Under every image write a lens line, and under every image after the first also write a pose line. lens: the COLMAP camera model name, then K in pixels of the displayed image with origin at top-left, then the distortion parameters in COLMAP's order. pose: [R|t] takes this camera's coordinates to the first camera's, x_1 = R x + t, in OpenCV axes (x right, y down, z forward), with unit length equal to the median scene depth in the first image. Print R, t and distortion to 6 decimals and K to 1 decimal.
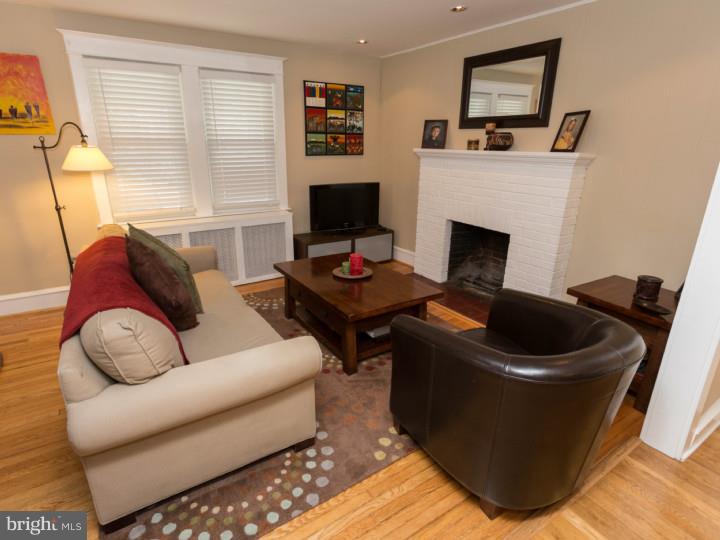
lens RADIAL K [[386.0, 0, 360.0], [0, 386.0, 270.0], [0, 0, 1]] dist [0.002044, -0.000033]
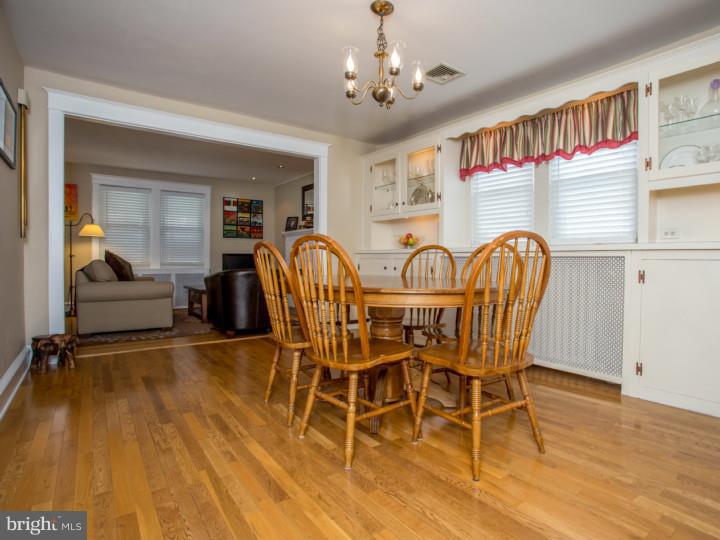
lens RADIAL K [[405.7, 0, 381.4], [0, 405.7, 266.8], [0, 0, 1]] dist [-0.002138, -0.000442]
pose [[0.998832, -0.004198, 0.048136, 0.530787], [0.018478, 0.953682, -0.300250, 0.423946], [-0.044646, 0.300788, 0.952645, -0.780061]]
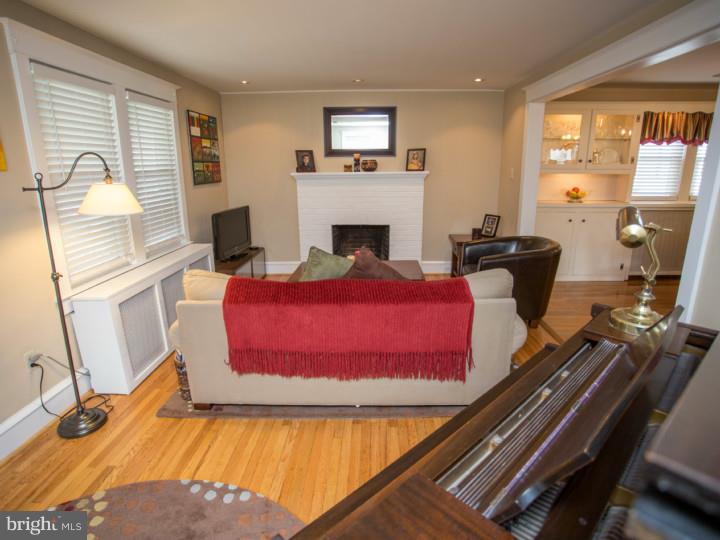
lens RADIAL K [[402.6, 0, 360.0], [0, 402.6, 270.0], [0, 0, 1]] dist [-0.046699, 0.001612]
pose [[0.566047, -0.223407, 0.793524, -0.837278], [0.277729, 0.957988, 0.071597, -0.059018], [-0.776182, 0.179857, 0.604312, 0.143183]]
